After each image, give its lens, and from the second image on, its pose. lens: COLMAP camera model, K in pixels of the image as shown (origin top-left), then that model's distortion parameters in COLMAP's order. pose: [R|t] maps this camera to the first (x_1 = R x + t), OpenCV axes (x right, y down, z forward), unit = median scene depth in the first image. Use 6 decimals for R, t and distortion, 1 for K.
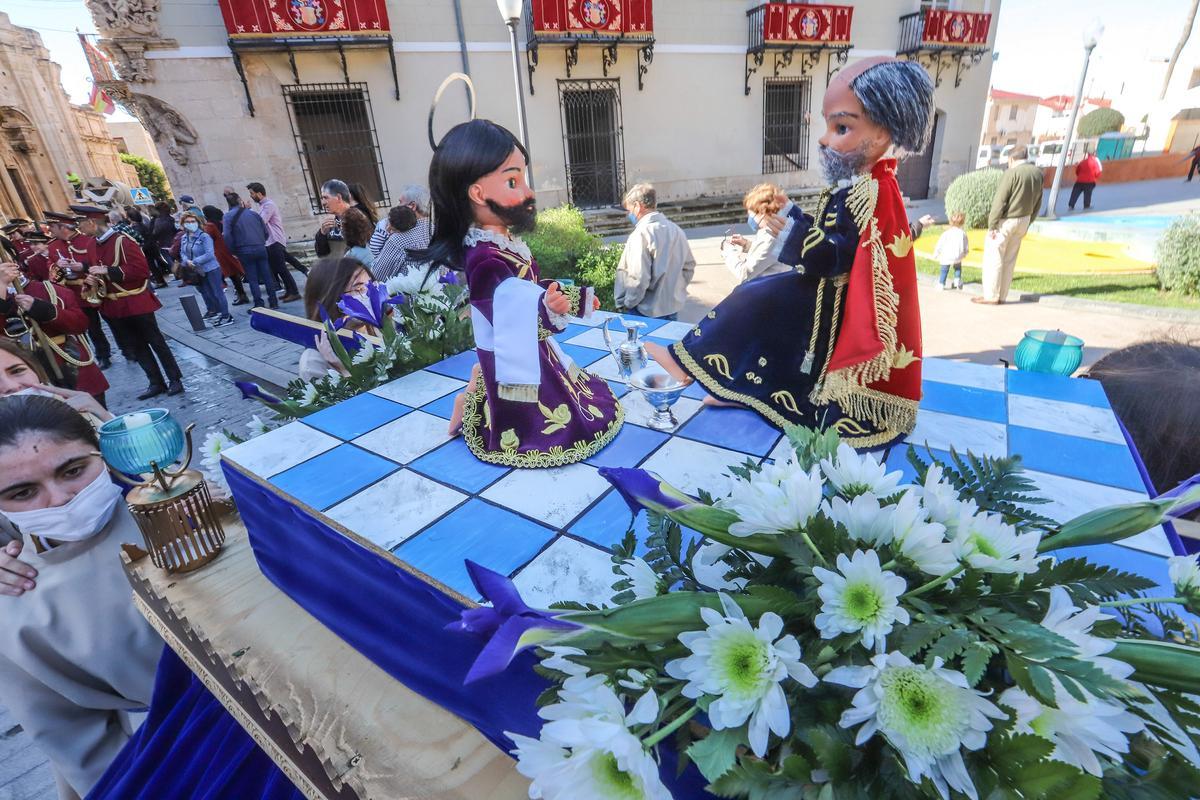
lens RADIAL K [[531.6, 0, 598.8], [0, 531.6, 393.5], [0, 0, 1]] dist [-0.032571, 0.006719]
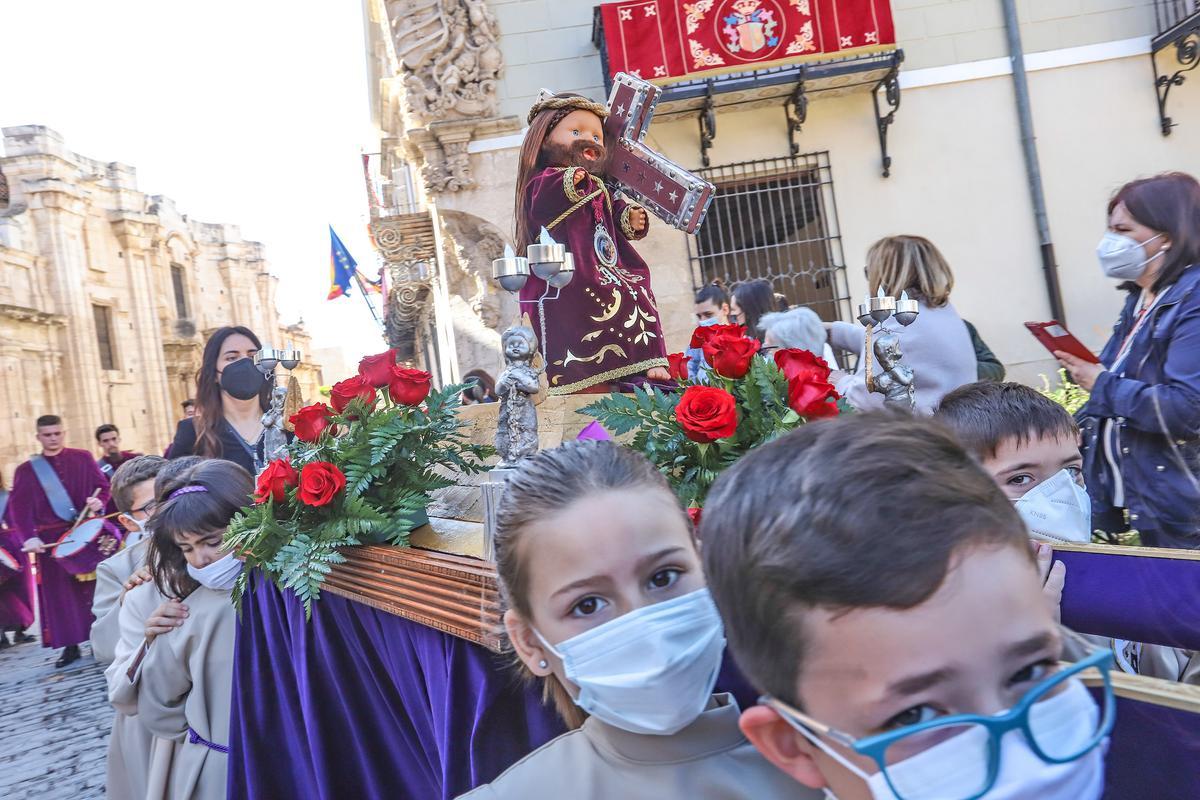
lens RADIAL K [[897.4, 0, 596.2], [0, 897.4, 404.3], [0, 0, 1]] dist [-0.037939, 0.109400]
pose [[0.924725, -0.067562, -0.374591, -0.346122], [-0.075541, 0.931971, -0.354575, -0.045400], [0.373064, 0.356181, 0.856714, 0.266409]]
